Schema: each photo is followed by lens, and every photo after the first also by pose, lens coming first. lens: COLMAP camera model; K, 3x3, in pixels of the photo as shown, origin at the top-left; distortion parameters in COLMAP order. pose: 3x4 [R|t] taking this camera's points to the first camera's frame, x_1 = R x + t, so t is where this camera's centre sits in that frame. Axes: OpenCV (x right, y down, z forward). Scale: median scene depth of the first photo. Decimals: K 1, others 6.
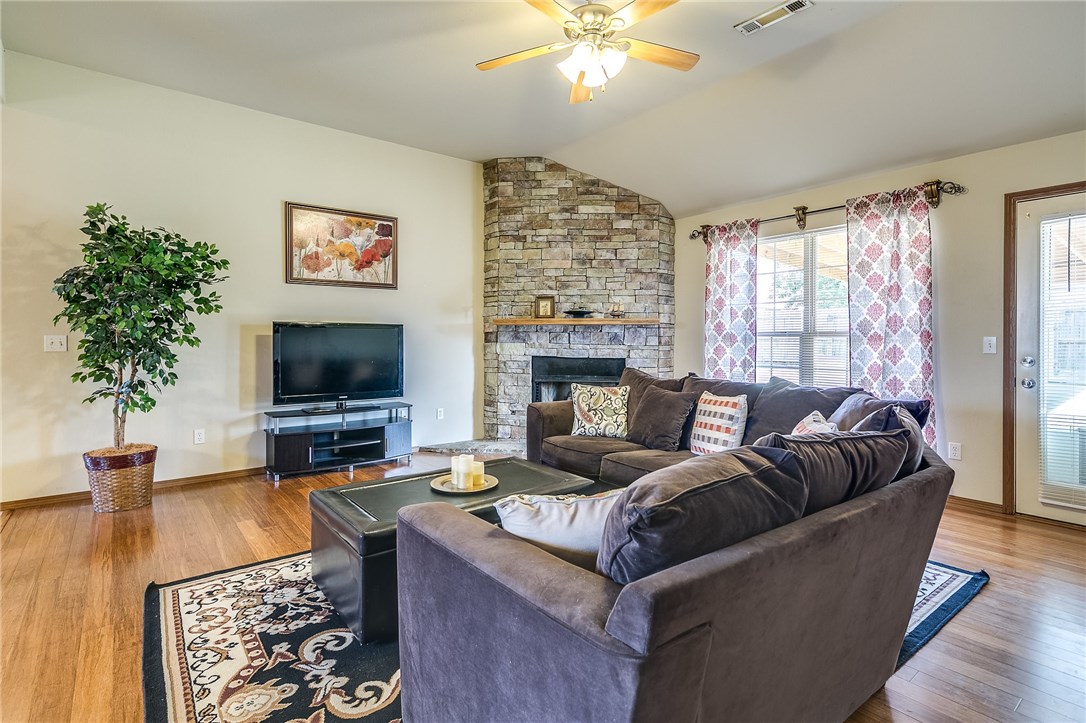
lens RADIAL K [[529.6, 0, 539.1], [0, 529.6, 341.5], [0, 0, 1]] dist [0.018984, -0.006533]
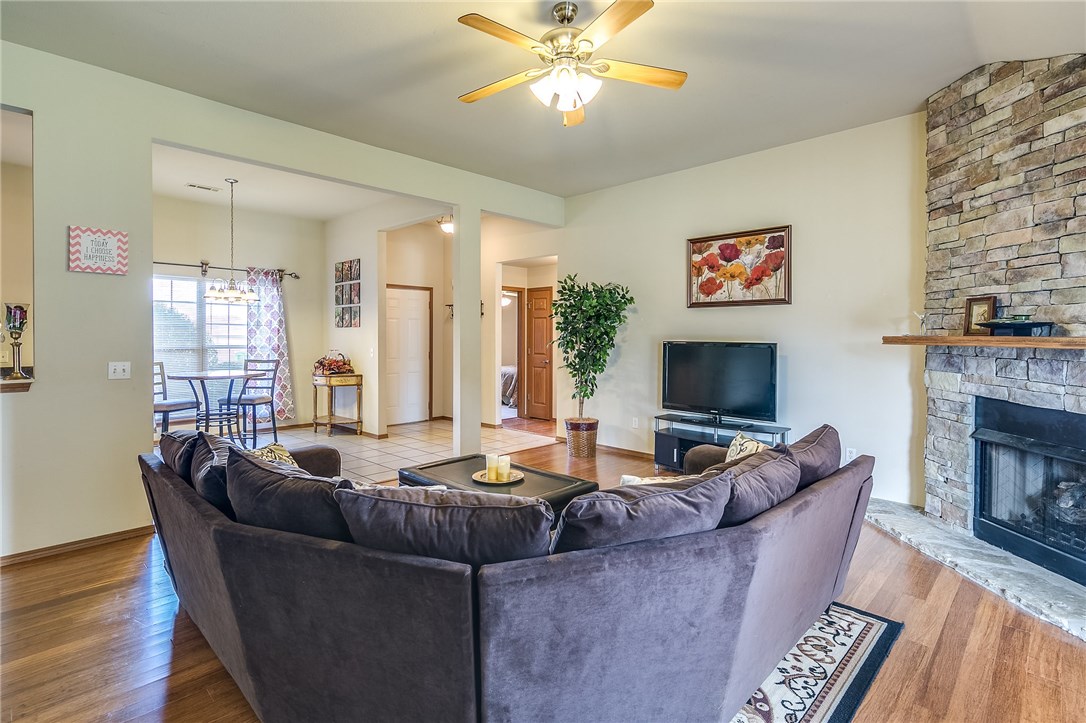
lens RADIAL K [[529.6, 0, 532.9], [0, 529.6, 338.4], [0, 0, 1]] dist [0.018984, -0.006533]
pose [[0.123787, 0.005550, -0.992293, 0.625012], [-0.012275, 0.999916, 0.004061, -0.040682], [0.992233, 0.011678, 0.123845, 0.488637]]
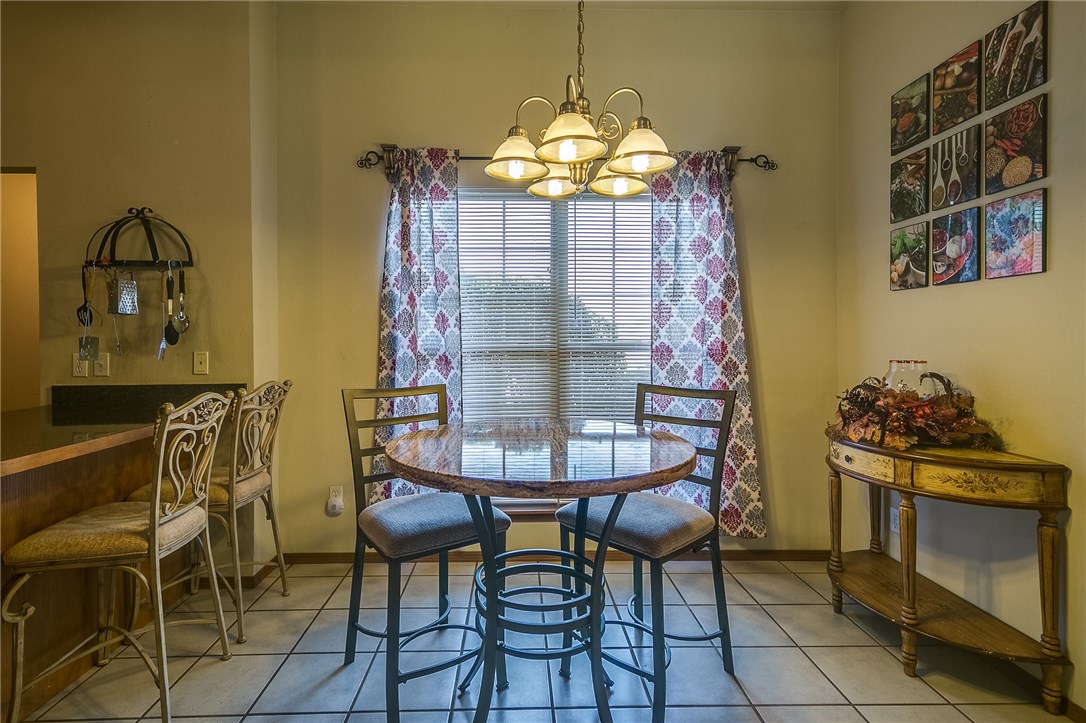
lens RADIAL K [[529.6, 0, 526.8], [0, 529.6, 339.5], [0, 0, 1]] dist [0.018984, -0.006533]
pose [[-0.597563, 0.005008, -0.801806, -0.392584], [-0.007309, 0.999905, 0.011692, -0.015495], [0.801789, 0.012847, -0.597469, 0.124157]]
